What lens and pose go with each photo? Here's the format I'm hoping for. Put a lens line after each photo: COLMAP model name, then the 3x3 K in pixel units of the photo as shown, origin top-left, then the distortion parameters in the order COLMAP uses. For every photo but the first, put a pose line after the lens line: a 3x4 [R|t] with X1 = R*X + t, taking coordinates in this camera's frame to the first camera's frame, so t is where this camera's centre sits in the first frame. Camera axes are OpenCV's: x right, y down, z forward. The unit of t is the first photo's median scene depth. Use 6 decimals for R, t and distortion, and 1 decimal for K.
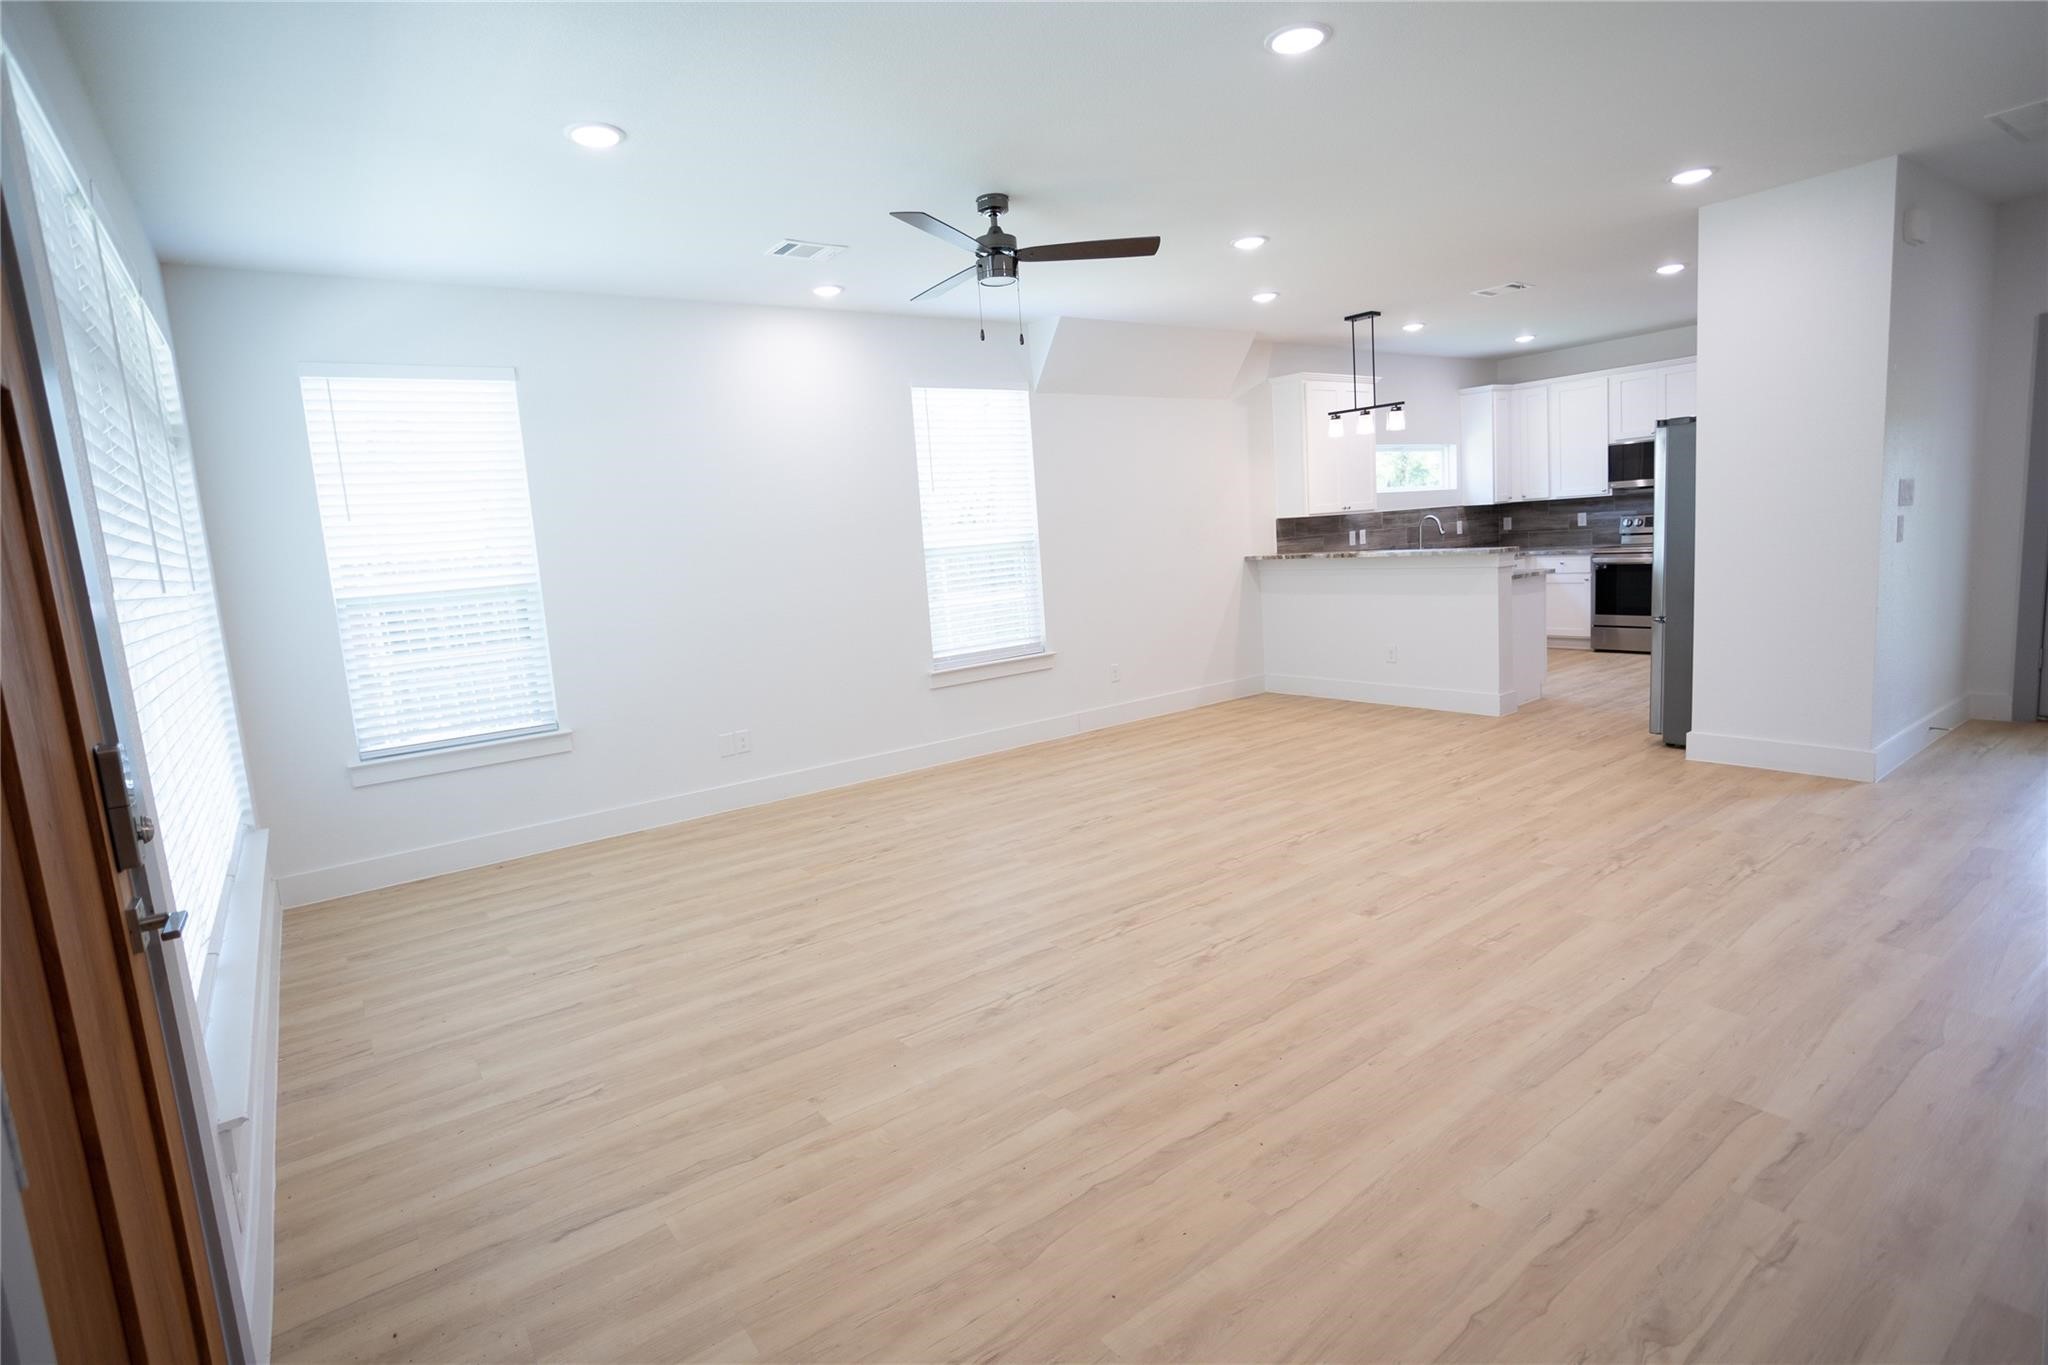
lens RADIAL K [[1018.7, 0, 1024.0], [0, 1018.7, 682.5], [0, 0, 1]] dist [-0.056923, 0.035754]
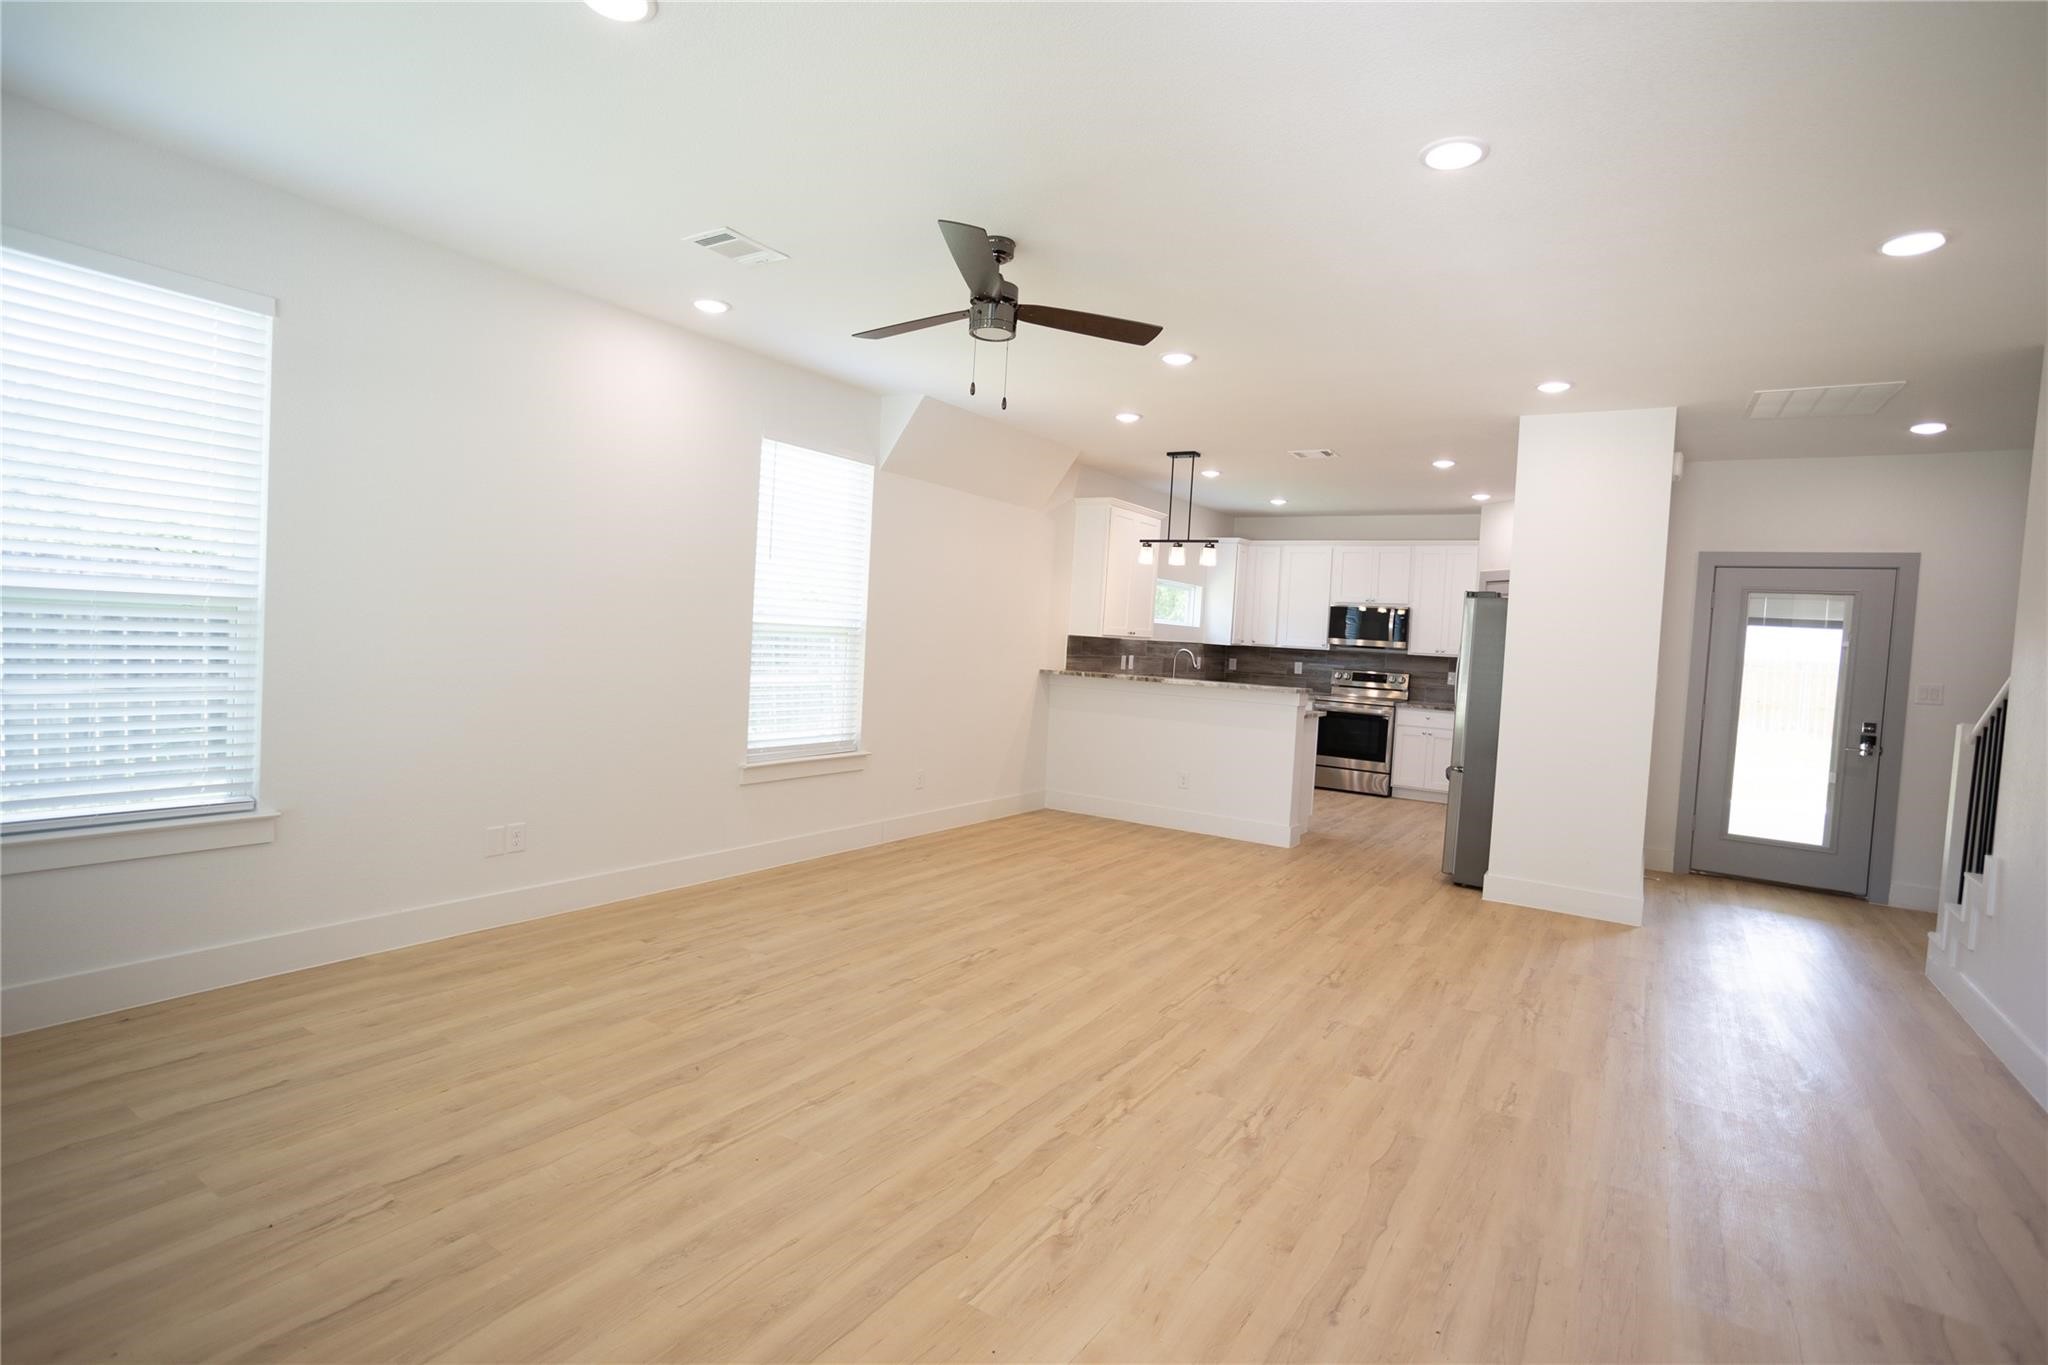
lens RADIAL K [[986.3, 0, 1020.3], [0, 986.3, 680.3], [0, 0, 1]] dist [-0.055281, 0.037433]
pose [[0.929941, 0.106485, 0.351953, -0.157515], [-0.069963, 0.990905, -0.114945, -0.001922], [-0.360992, 0.082268, 0.928933, 0.132657]]
